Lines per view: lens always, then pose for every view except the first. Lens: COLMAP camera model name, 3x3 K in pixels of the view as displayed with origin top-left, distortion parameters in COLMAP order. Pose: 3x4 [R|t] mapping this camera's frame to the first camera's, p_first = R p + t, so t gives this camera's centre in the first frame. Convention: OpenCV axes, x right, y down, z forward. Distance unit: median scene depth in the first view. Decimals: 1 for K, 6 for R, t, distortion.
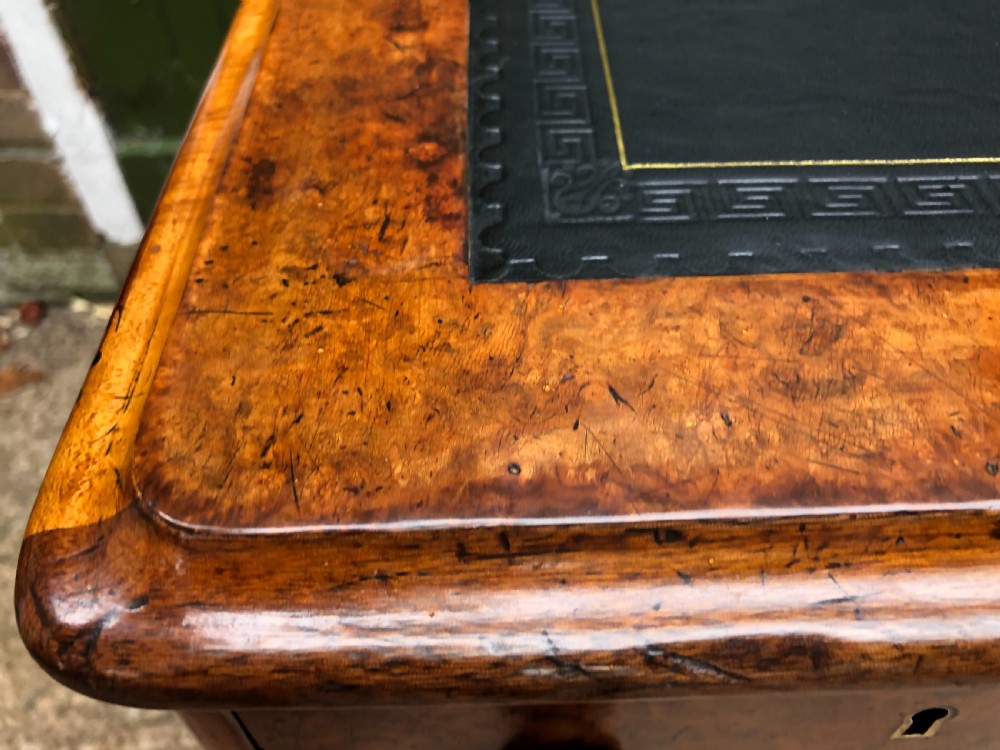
lens RADIAL K [[859.4, 0, 497.3], [0, 859.4, 374.5], [0, 0, 1]] dist [-0.051380, 0.001901]
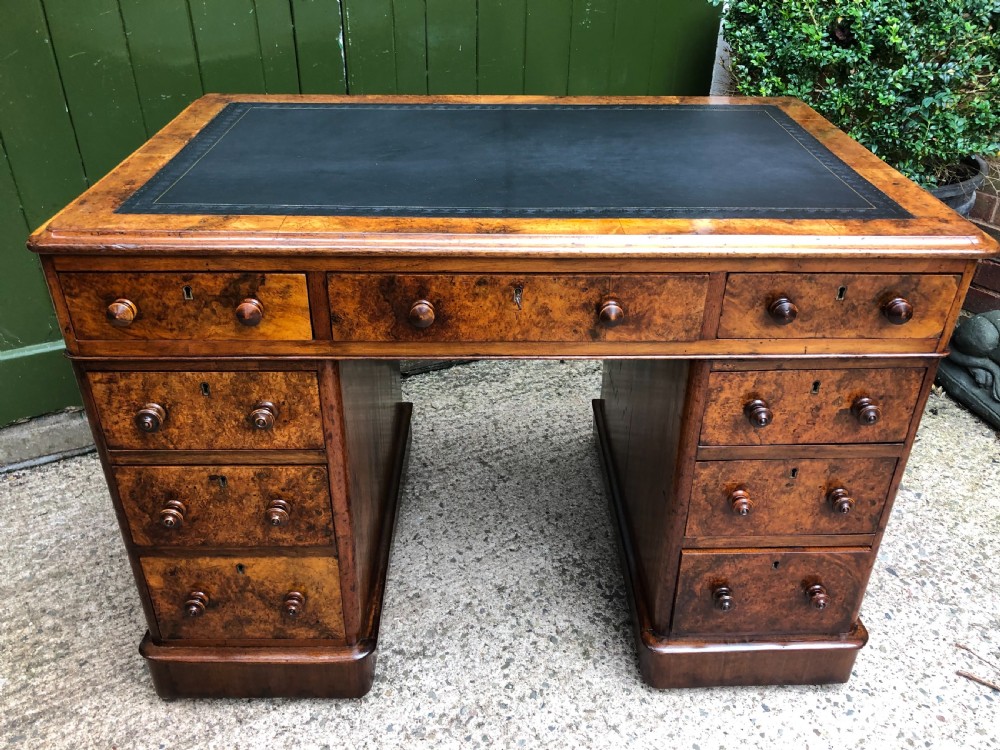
lens RADIAL K [[825.2, 0, 508.0], [0, 825.2, 380.5], [0, 0, 1]] dist [0.022238, -0.020609]
pose [[0.998794, 0.034647, 0.034791, 2.297030], [-0.022974, 0.955990, -0.292500, 2.356706], [-0.043395, 0.291348, 0.955632, -3.844748]]
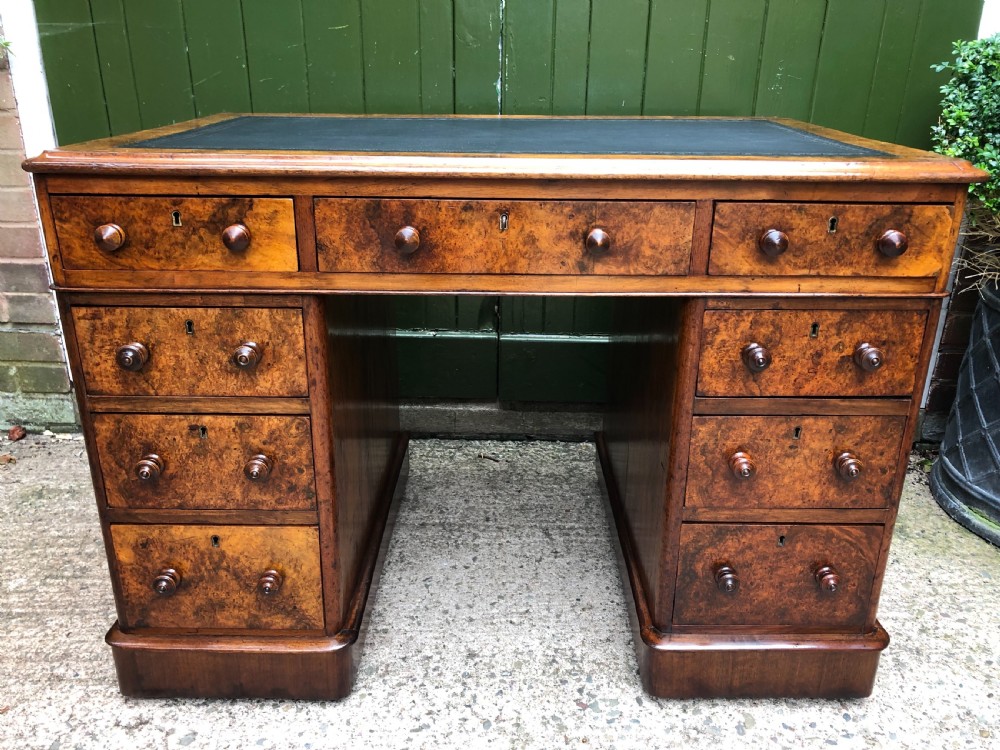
lens RADIAL K [[825.2, 0, 510.7], [0, 825.2, 382.1], [0, 0, 1]] dist [0.022238, -0.020609]
pose [[0.999115, 0.041691, 0.005529, 2.574636], [-0.034672, 0.890963, -0.452750, 3.559503], [-0.023802, 0.452158, 0.891620, -3.217957]]
